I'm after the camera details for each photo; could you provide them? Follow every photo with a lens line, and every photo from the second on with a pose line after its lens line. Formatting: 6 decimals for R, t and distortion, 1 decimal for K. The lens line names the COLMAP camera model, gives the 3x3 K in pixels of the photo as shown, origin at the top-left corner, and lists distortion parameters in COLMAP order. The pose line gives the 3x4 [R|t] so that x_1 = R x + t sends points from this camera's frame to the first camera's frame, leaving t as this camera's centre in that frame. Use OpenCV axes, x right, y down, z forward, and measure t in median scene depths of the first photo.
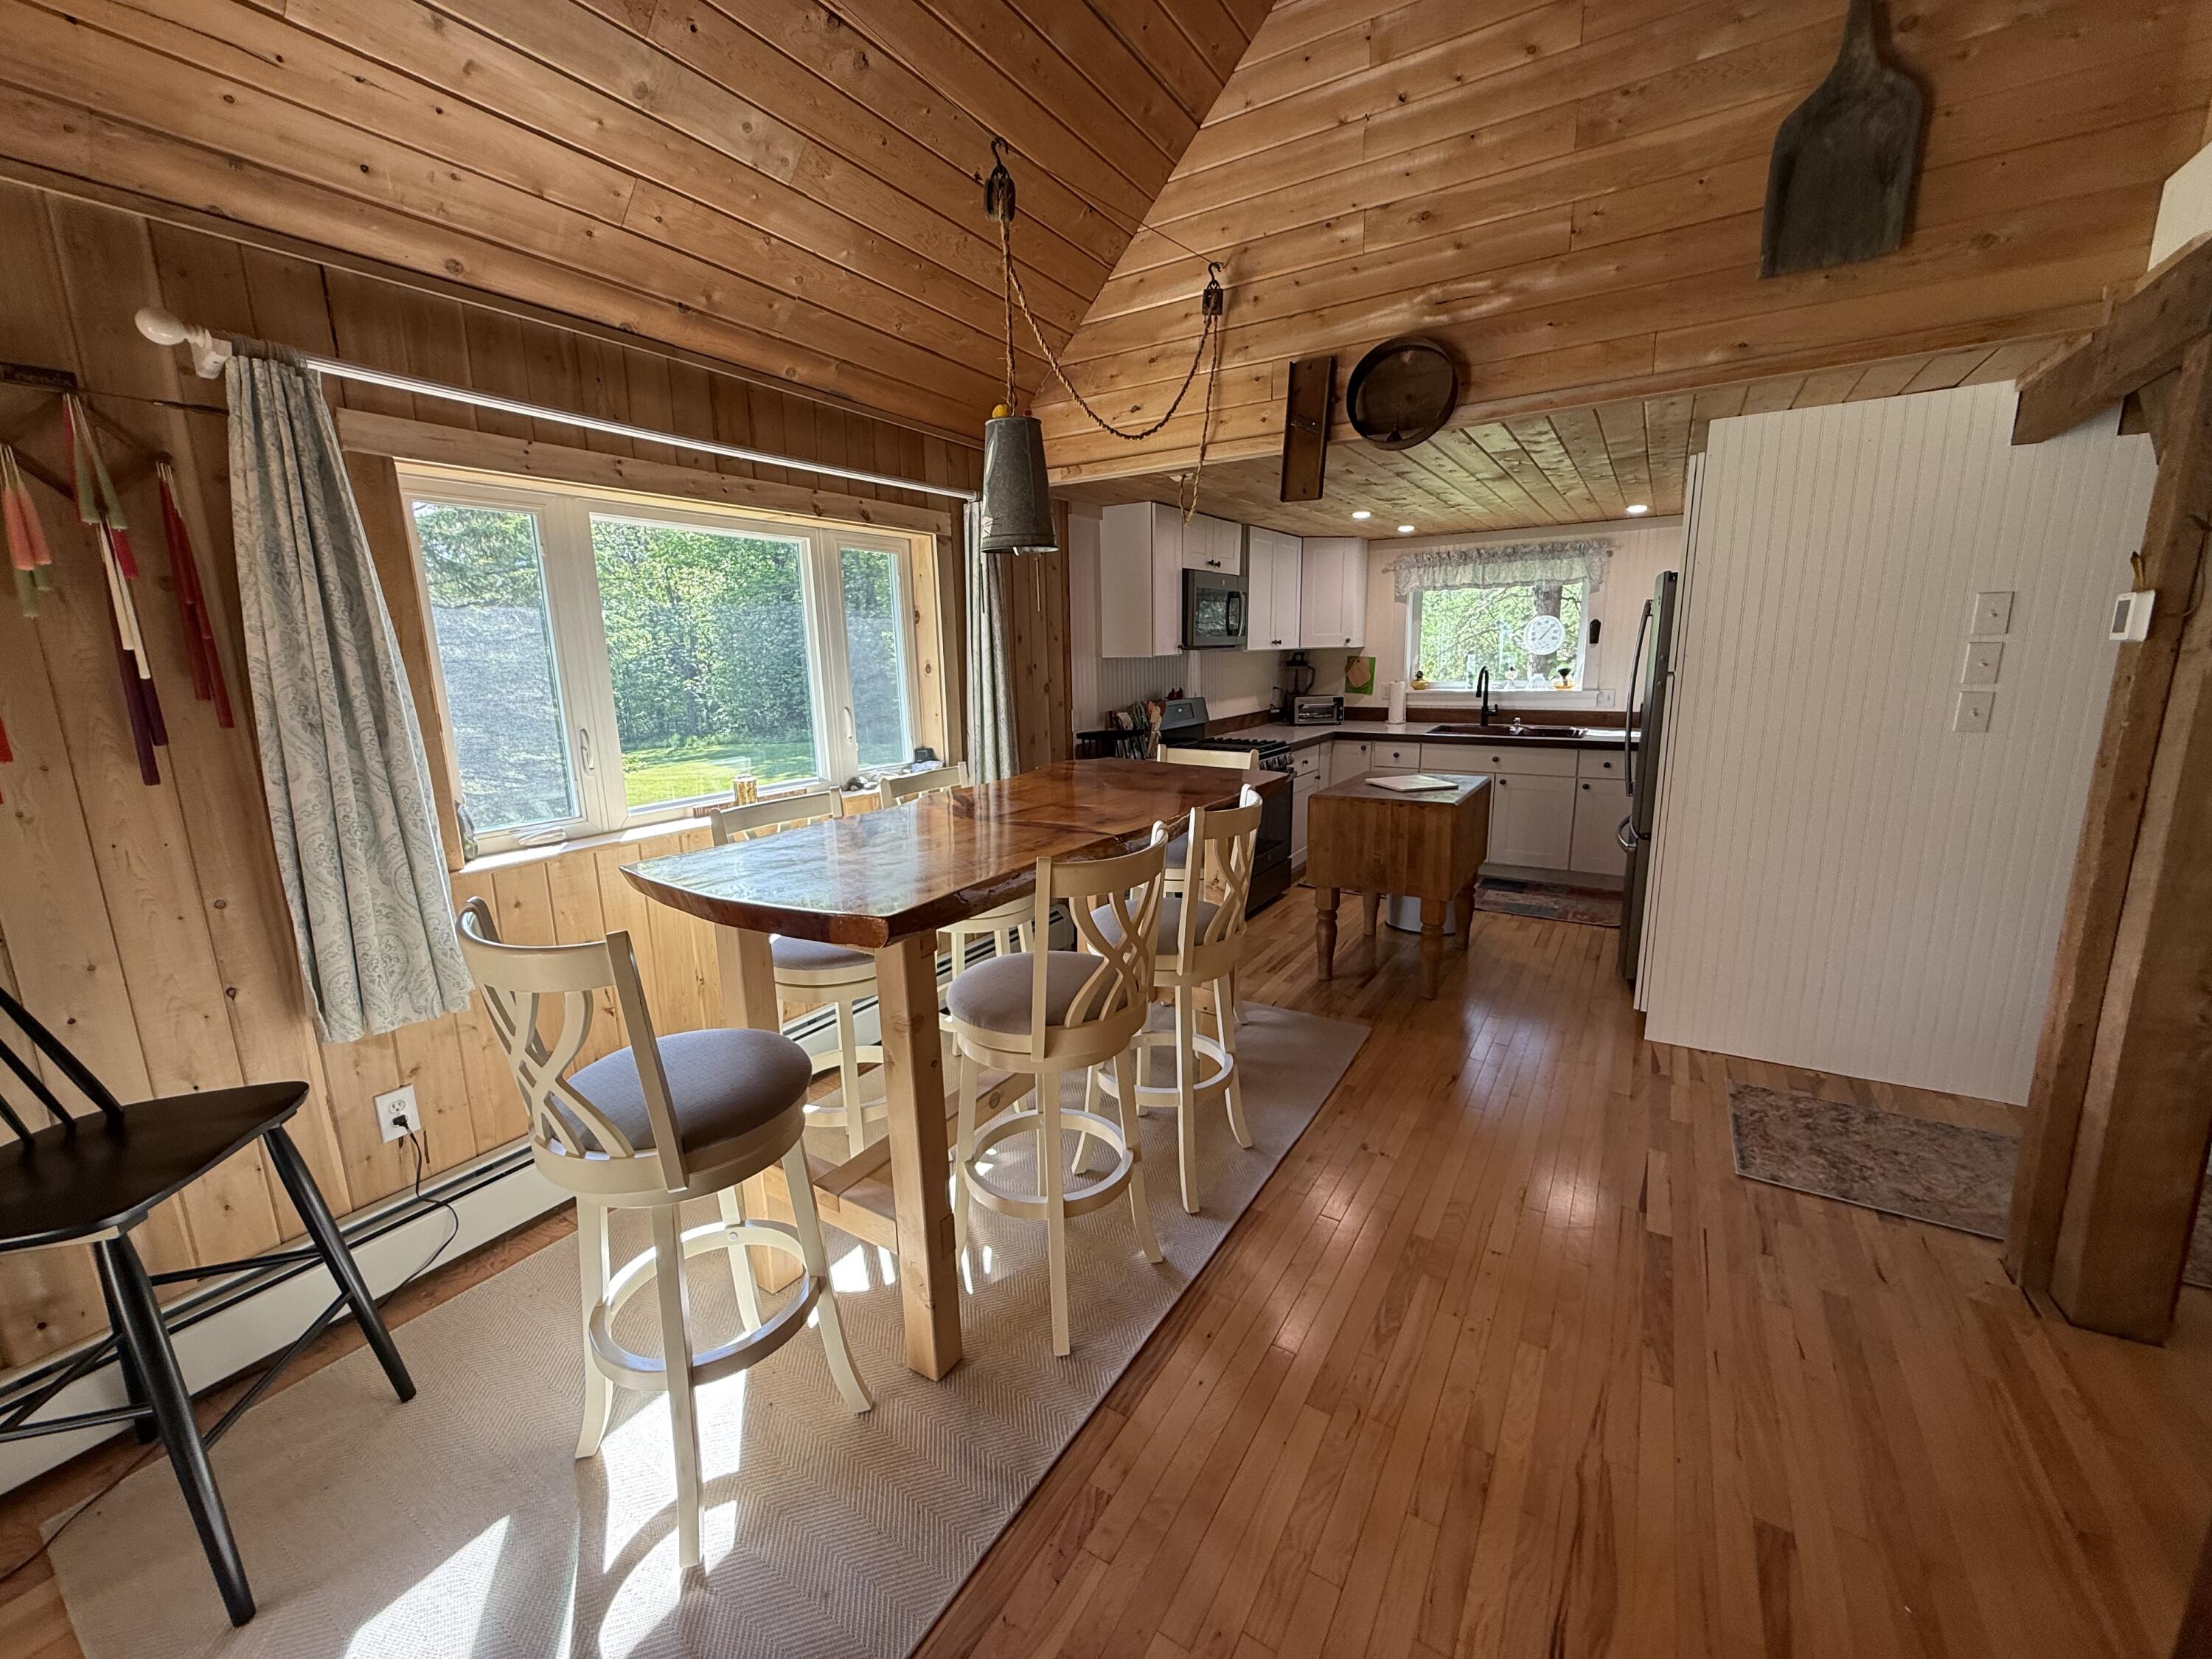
lens RADIAL K [[888.1, 0, 1101.2], [0, 888.1, 826.9], [0, 0, 1]] dist [0.000306, 0.000372]
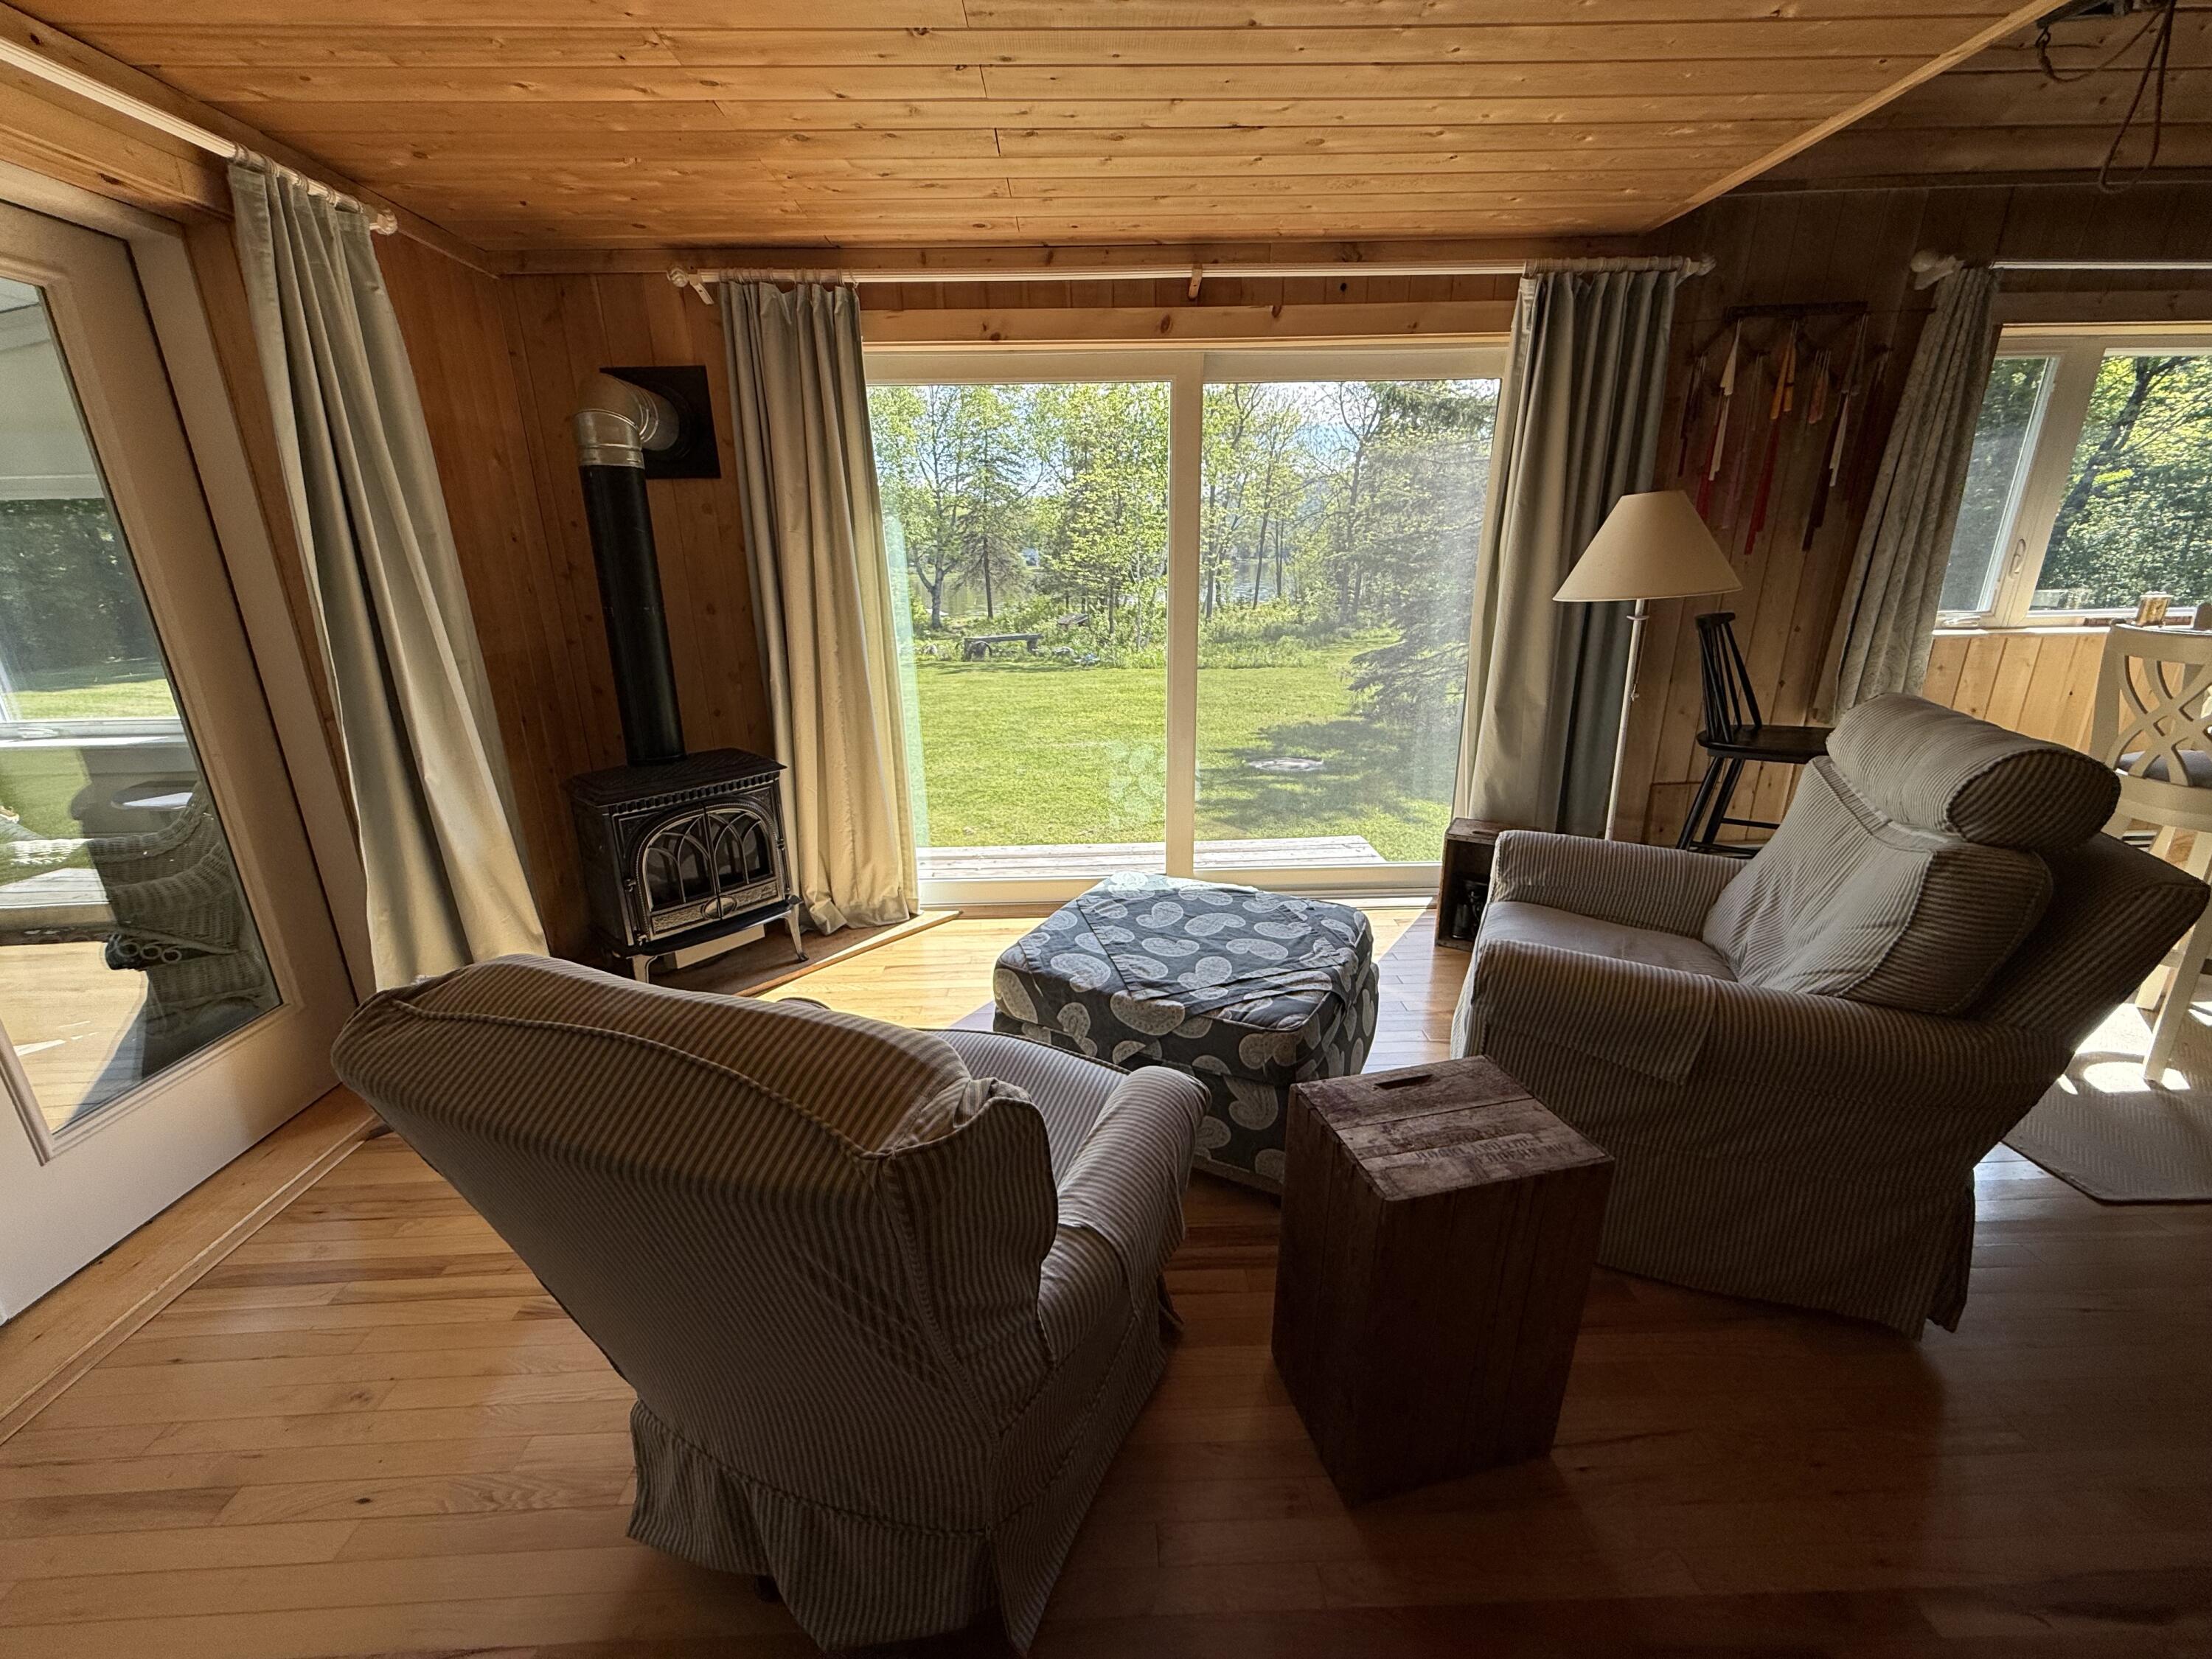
lens RADIAL K [[882.5, 0, 1106.0], [0, 882.5, 829.5], [0, 0, 1]] dist [-0.000066, -0.000132]
pose [[0.564661, 0.256332, -0.784507, -0.336655], [-0.151248, 0.966587, 0.206962, 0.318289], [0.811346, 0.001792, 0.584564, -1.085500]]
